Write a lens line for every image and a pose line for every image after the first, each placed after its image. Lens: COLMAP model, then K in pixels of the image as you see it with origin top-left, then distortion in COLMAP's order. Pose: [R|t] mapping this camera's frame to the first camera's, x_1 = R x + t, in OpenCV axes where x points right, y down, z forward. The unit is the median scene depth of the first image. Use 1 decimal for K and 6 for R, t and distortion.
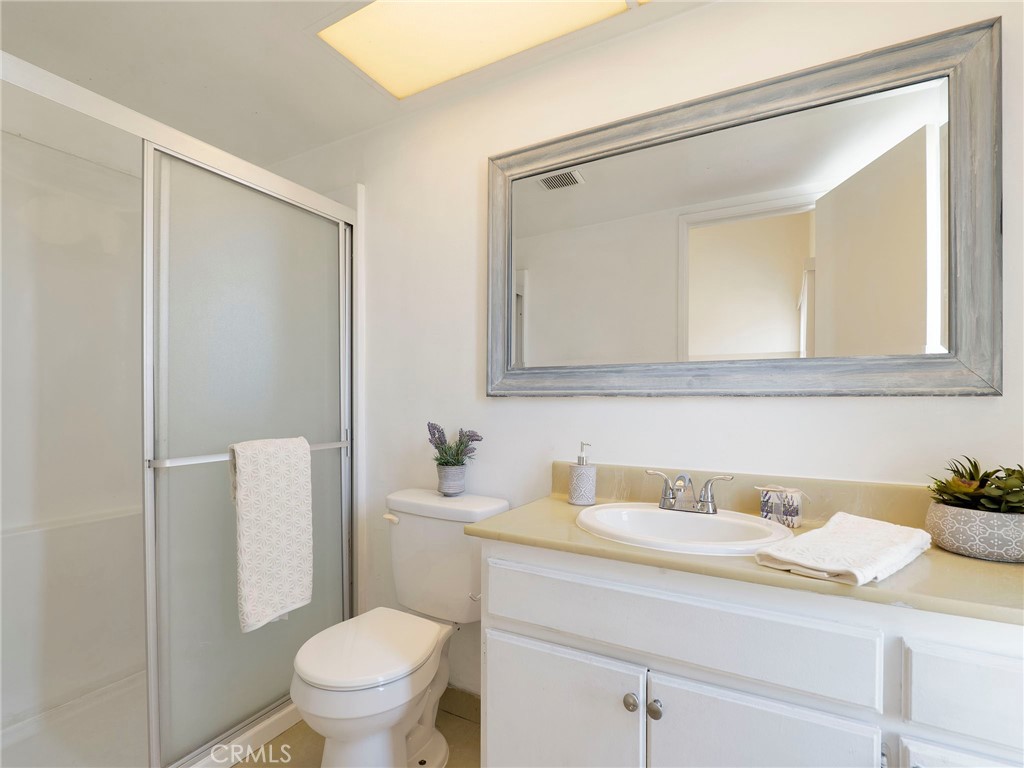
lens RADIAL K [[488.2, 0, 507.3], [0, 488.2, 400.0], [0, 0, 1]] dist [-0.019203, 0.000492]
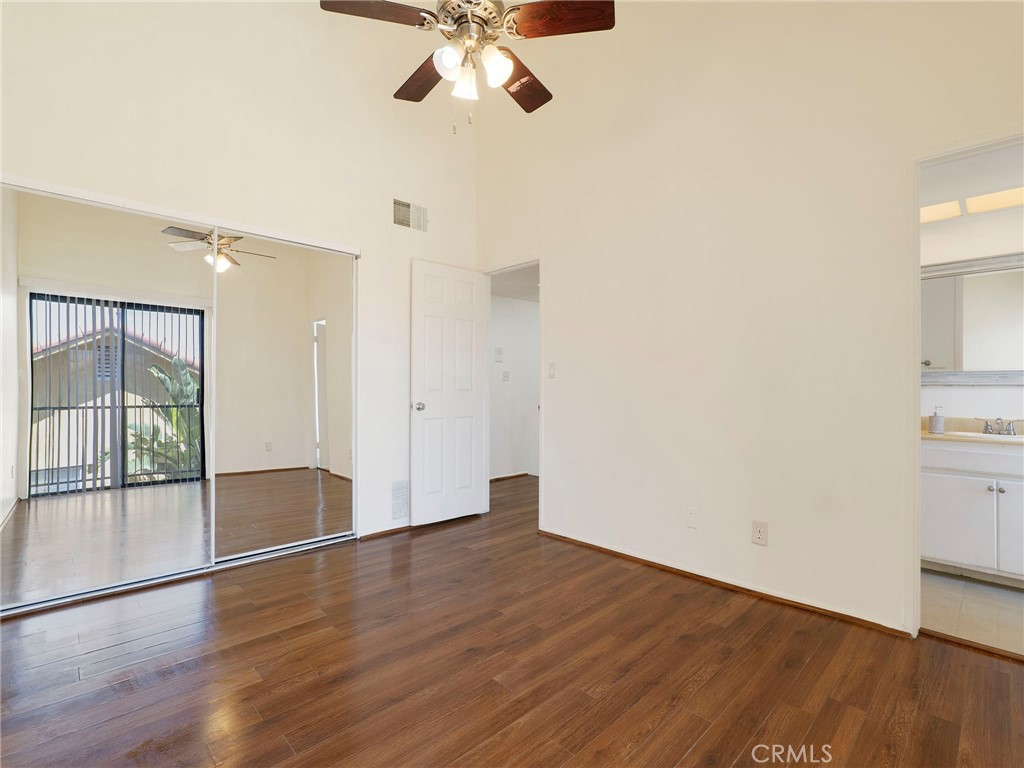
lens RADIAL K [[483.5, 0, 512.0], [0, 483.5, 384.0], [0, 0, 1]] dist [-0.021112, 0.006212]
pose [[0.955029, -0.002404, -0.296504, -1.165778], [-0.001455, 0.999917, -0.012794, 0.015063], [0.296510, 0.012650, 0.954946, -1.851139]]
